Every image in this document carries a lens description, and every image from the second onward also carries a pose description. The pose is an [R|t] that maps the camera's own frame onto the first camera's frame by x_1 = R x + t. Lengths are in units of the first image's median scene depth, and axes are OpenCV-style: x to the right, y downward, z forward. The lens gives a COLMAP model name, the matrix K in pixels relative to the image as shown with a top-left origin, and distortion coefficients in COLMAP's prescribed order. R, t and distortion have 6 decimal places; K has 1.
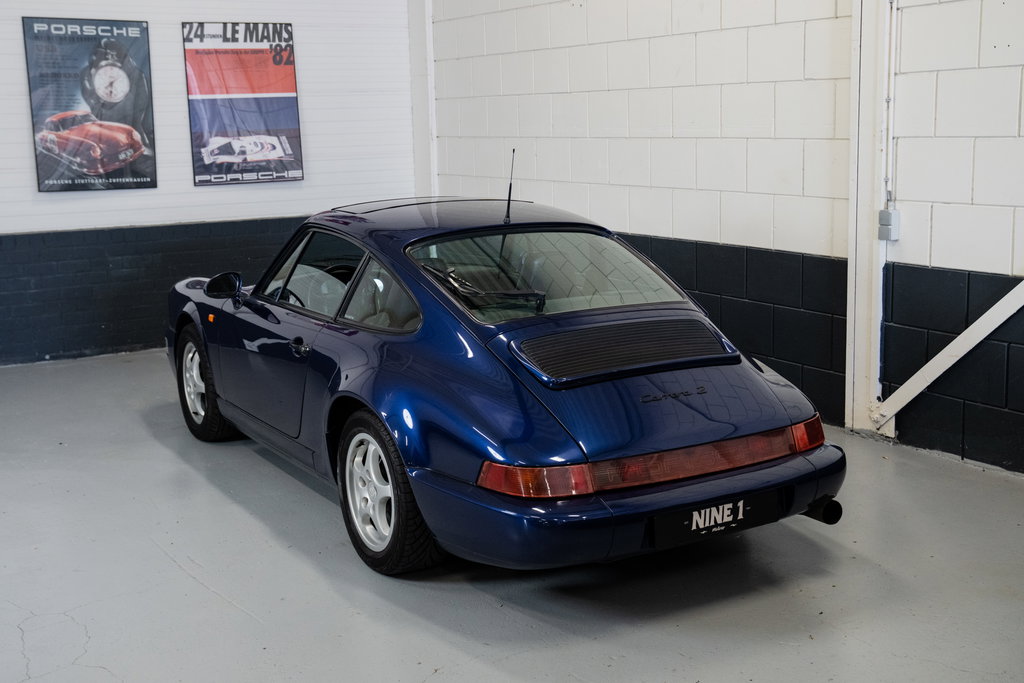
lens RADIAL K [[1234.3, 0, 503.9], [0, 1234.3, 322.2], [0, 0, 1]] dist [0.016725, 0.165615]
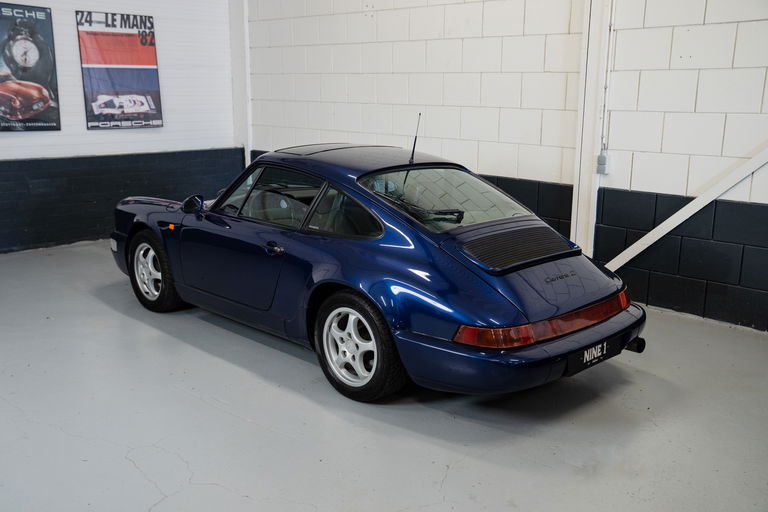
lens RADIAL K [[767.7, 0, 382.7], [0, 767.7, 264.6], [0, 0, 1]] dist [-0.013579, 0.186801]
pose [[0.969159, -0.024520, 0.245213, -0.148173], [0.009229, 0.997951, 0.063317, -0.009165], [-0.246263, -0.059101, 0.967399, 0.056748]]
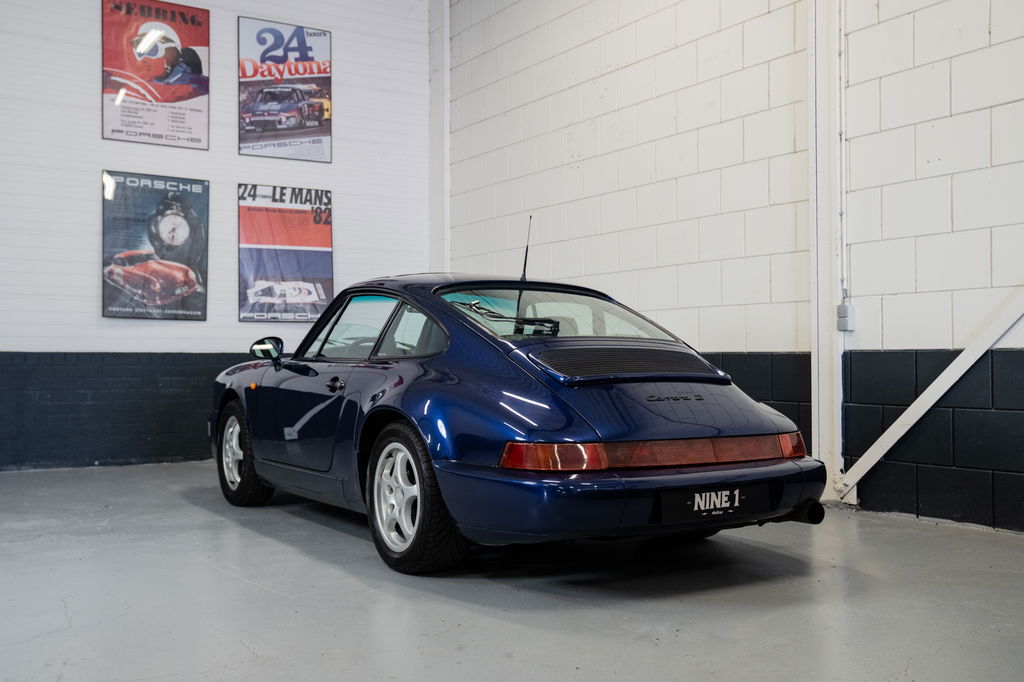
lens RADIAL K [[1060.2, 0, 541.2], [0, 1060.2, 346.7], [0, 0, 1]] dist [-0.025563, 0.159768]
pose [[0.998771, 0.023393, 0.043706, -0.012590], [-0.015252, 0.983902, -0.178059, 0.087059], [-0.047168, 0.177174, 0.983049, 0.024547]]
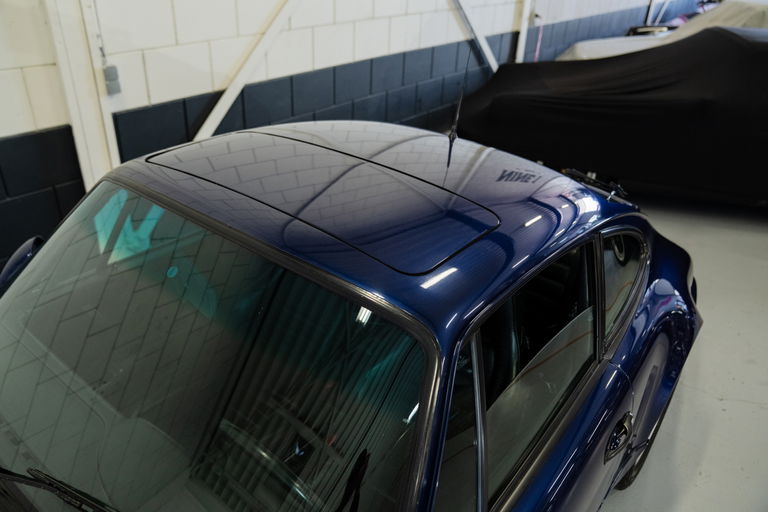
lens RADIAL K [[601.5, 0, 410.5], [0, 601.5, 256.5], [0, 0, 1]] dist [-0.091947, 0.089166]
pose [[-0.404119, -0.445453, 0.798911, -0.183946], [0.104612, 0.845169, 0.524162, -0.126843], [-0.908705, 0.295399, -0.294949, 0.640144]]
